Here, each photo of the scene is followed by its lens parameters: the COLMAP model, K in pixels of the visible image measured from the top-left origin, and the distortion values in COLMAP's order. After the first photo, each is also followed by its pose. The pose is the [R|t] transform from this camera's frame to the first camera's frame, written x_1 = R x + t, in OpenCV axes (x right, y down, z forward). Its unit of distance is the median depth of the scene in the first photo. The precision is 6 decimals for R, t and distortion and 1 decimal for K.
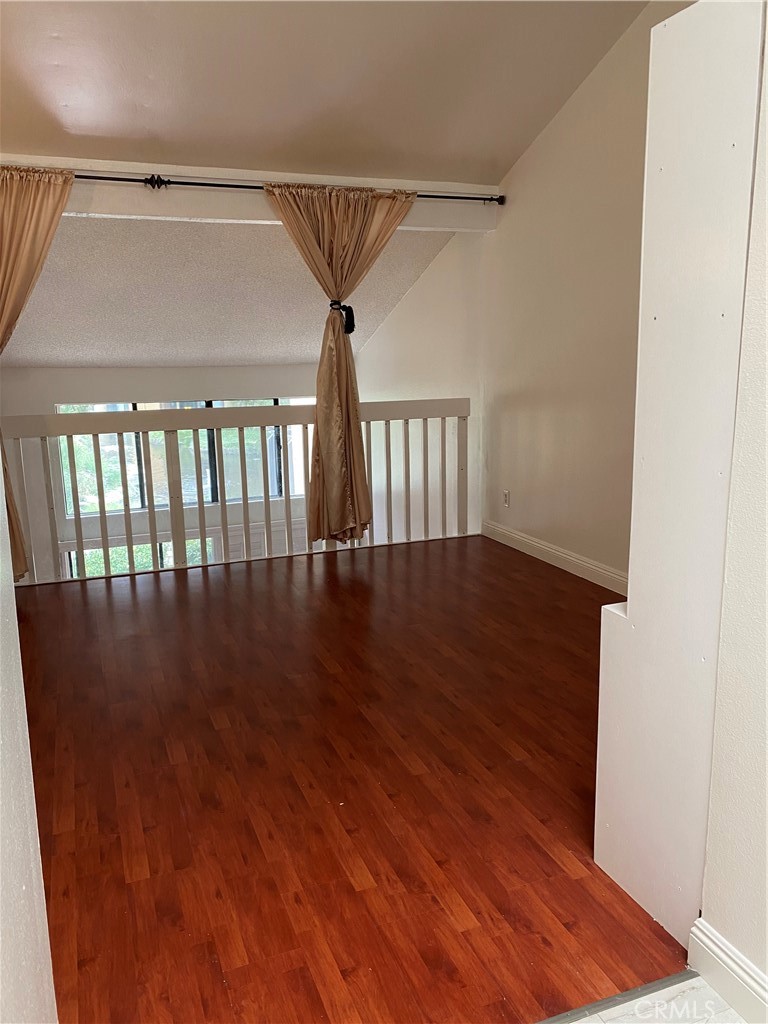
lens RADIAL K [[786.3, 0, 386.3], [0, 786.3, 513.4], [0, 0, 1]] dist [0.039749, -0.033871]
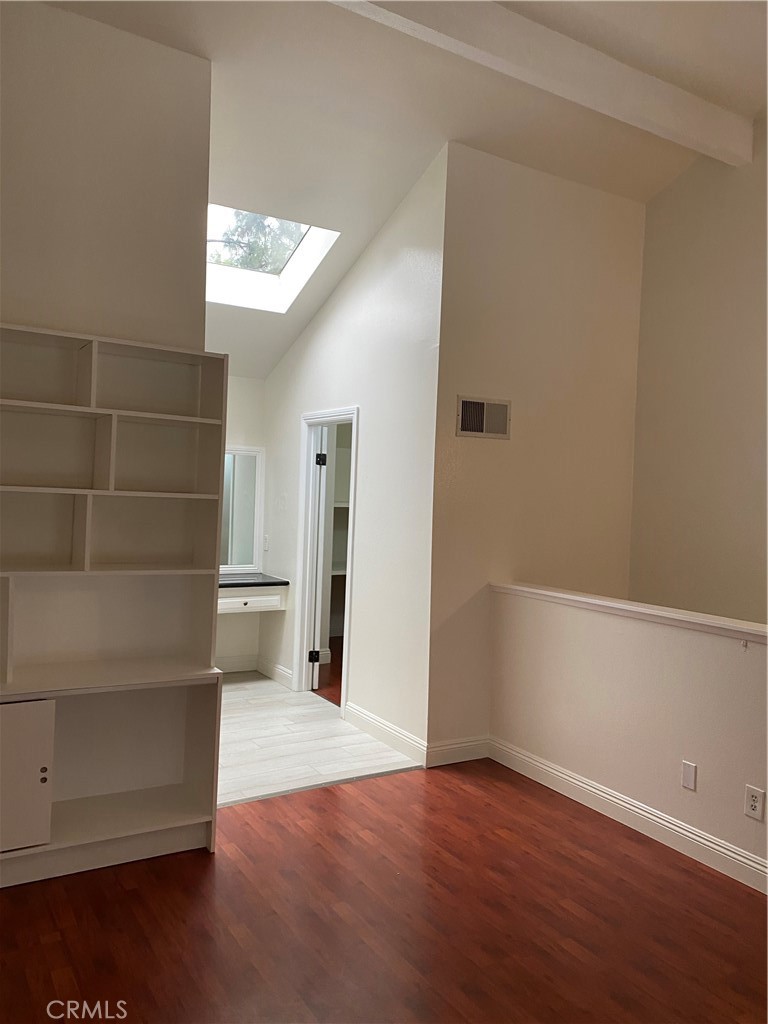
lens RADIAL K [[781.7, 0, 386.4], [0, 781.7, 516.8], [0, 0, 1]] dist [0.062384, -0.094821]
pose [[-0.984978, -0.016955, -0.171848, 0.213739], [-0.057124, 0.971132, 0.231601, -0.540570], [0.162960, 0.237938, -0.957512, 2.361382]]
